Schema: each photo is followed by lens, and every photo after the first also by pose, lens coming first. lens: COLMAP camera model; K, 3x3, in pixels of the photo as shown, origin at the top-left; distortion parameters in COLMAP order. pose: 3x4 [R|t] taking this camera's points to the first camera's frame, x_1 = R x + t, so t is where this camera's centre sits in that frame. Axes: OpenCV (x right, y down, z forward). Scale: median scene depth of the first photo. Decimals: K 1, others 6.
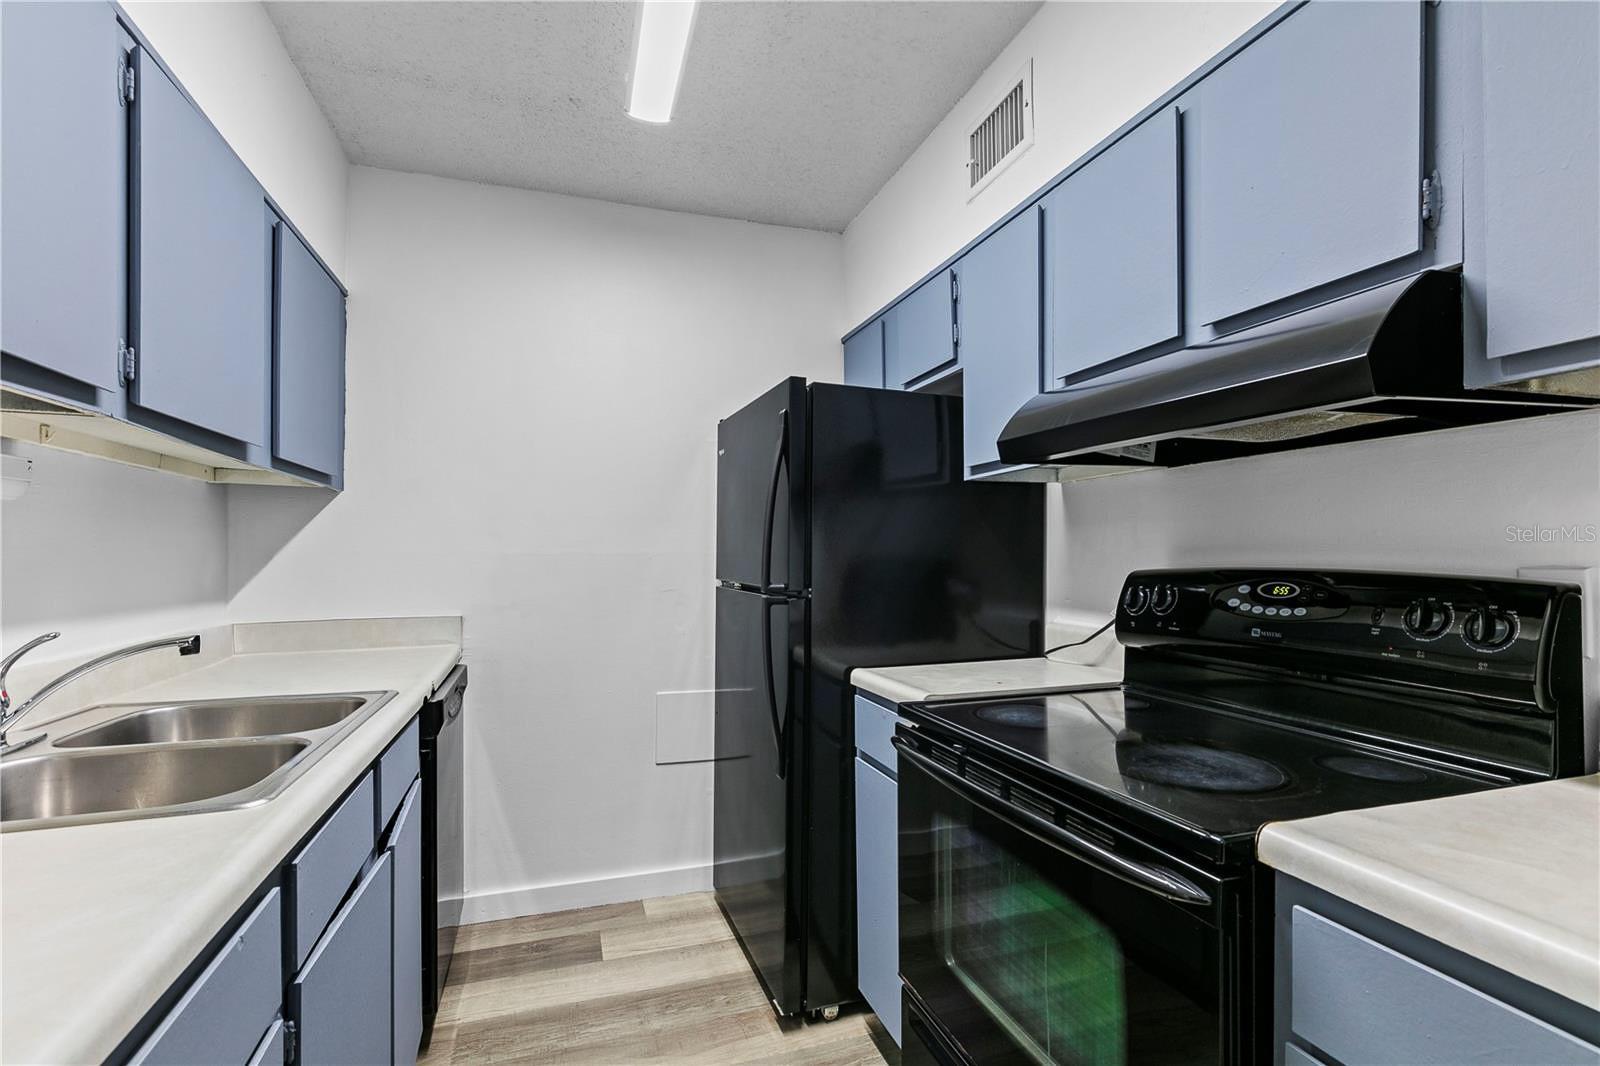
lens RADIAL K [[733.2, 0, 802.6], [0, 733.2, 556.0], [0, 0, 1]] dist [-0.000943, -0.000215]
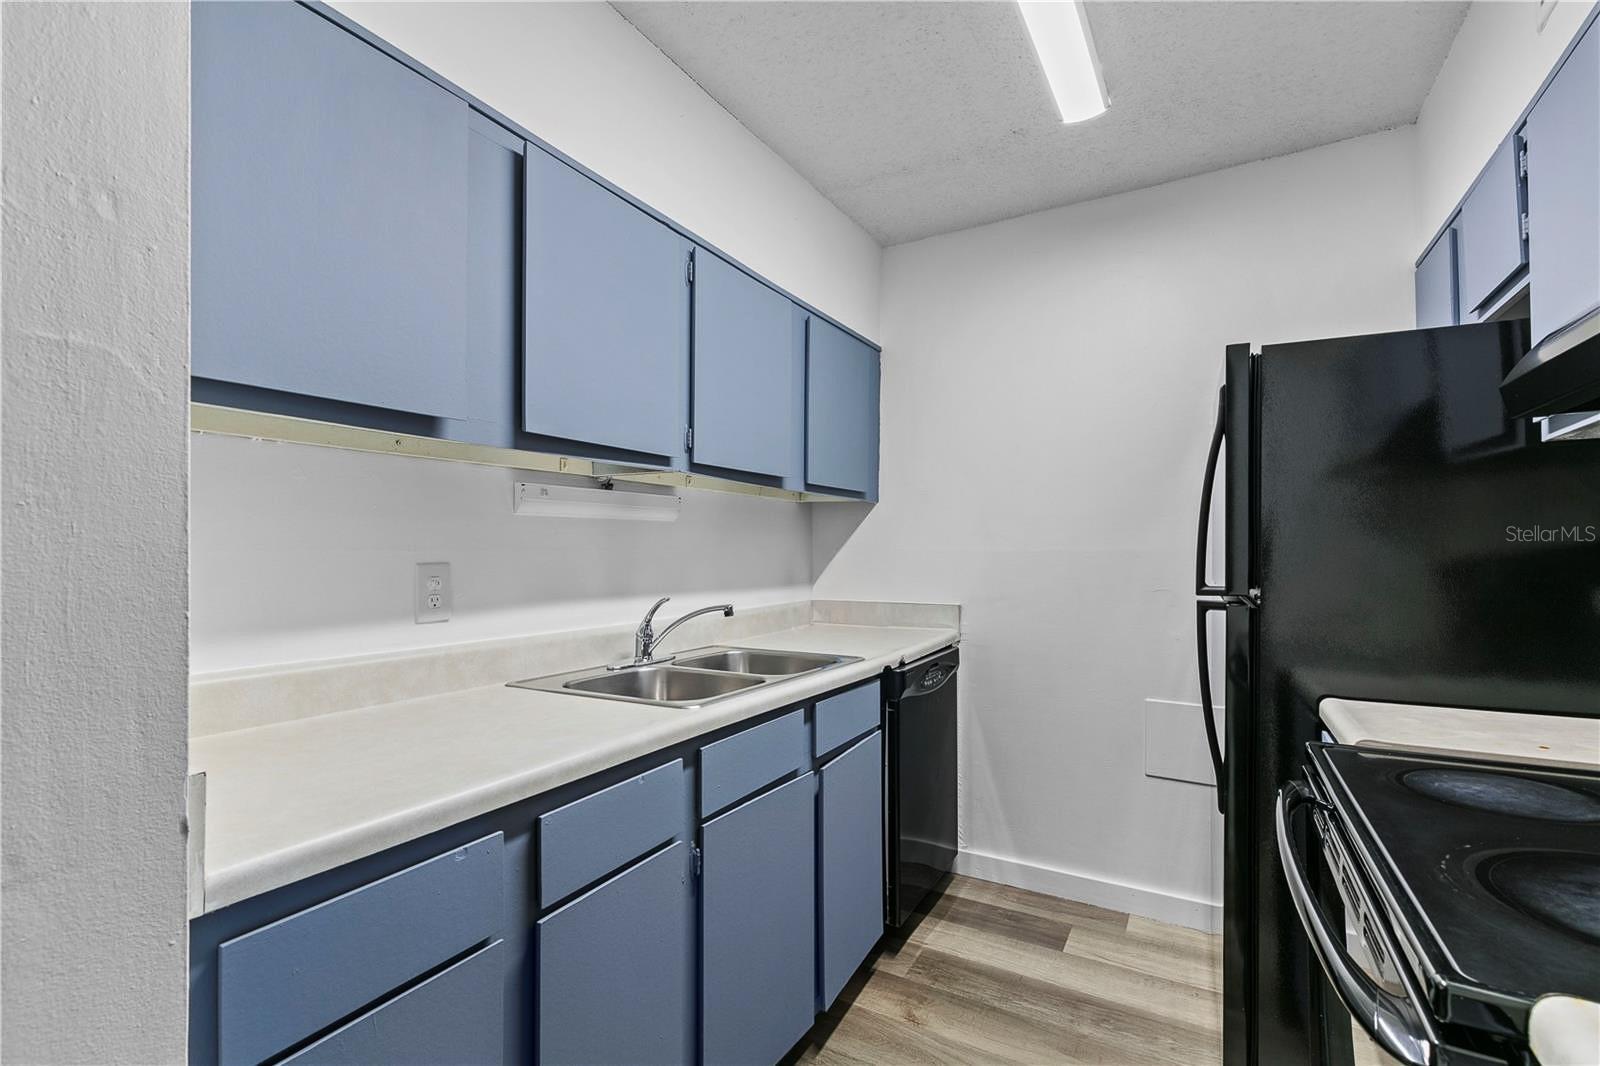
lens RADIAL K [[744.6, 0, 803.3], [0, 744.6, 540.2], [0, 0, 1]] dist [0.000556, -0.000921]
pose [[0.656335, -0.011251, -0.754385, 0.282532], [-0.000776, 0.999878, -0.015587, -0.002427], [0.754469, 0.010816, 0.656247, 0.045281]]
